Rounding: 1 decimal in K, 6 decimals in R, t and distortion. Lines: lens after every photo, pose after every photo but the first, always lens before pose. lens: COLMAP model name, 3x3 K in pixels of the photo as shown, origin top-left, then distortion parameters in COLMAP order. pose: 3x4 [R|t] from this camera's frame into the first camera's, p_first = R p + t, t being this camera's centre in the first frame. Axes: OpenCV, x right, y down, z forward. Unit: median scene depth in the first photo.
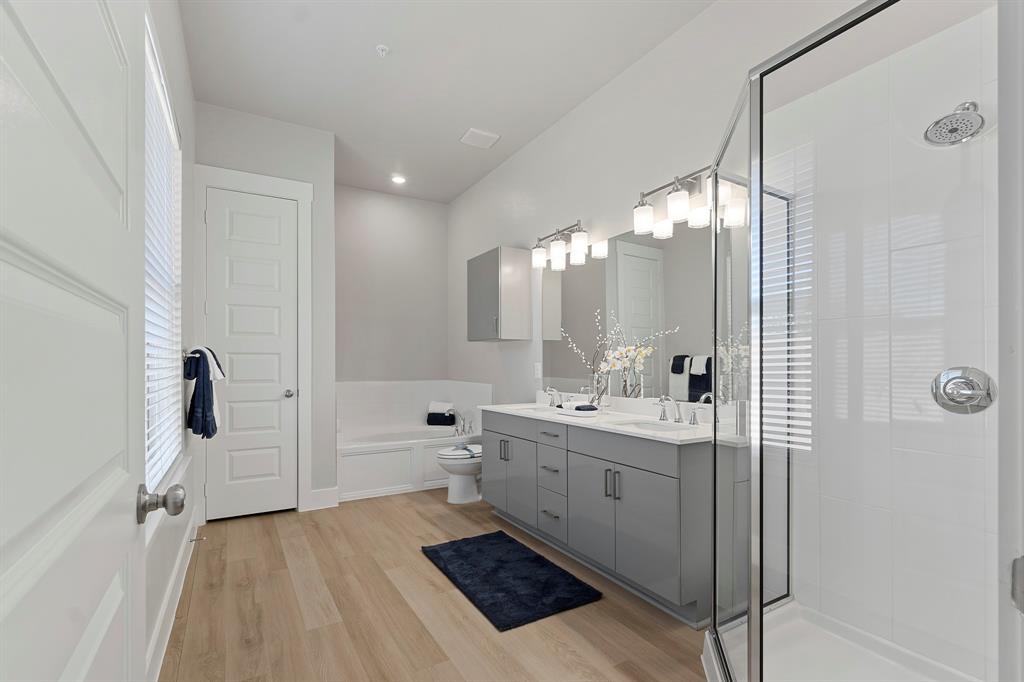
lens RADIAL K [[455.3, 0, 507.0], [0, 455.3, 366.6], [0, 0, 1]] dist [-0.007694, -0.000254]
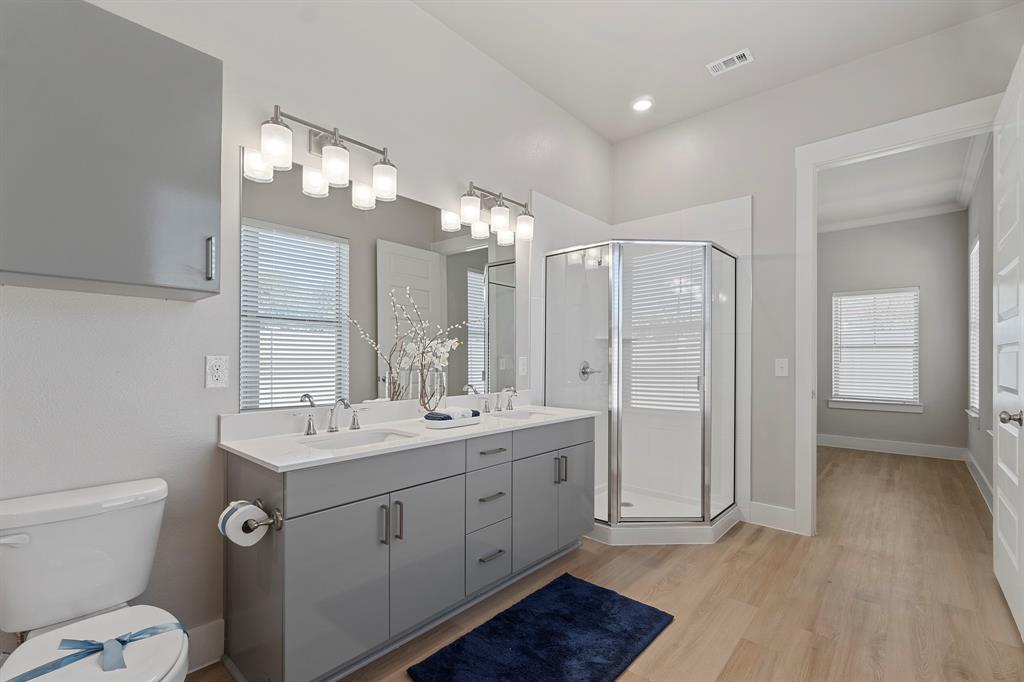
lens RADIAL K [[455.3, 0, 507.0], [0, 455.3, 366.6], [0, 0, 1]] dist [-0.007694, -0.000254]
pose [[-0.299352, -0.004984, 0.954130, -0.642103], [0.013528, 0.999864, 0.009467, 0.002285], [-0.954047, 0.015741, -0.299243, 1.217811]]
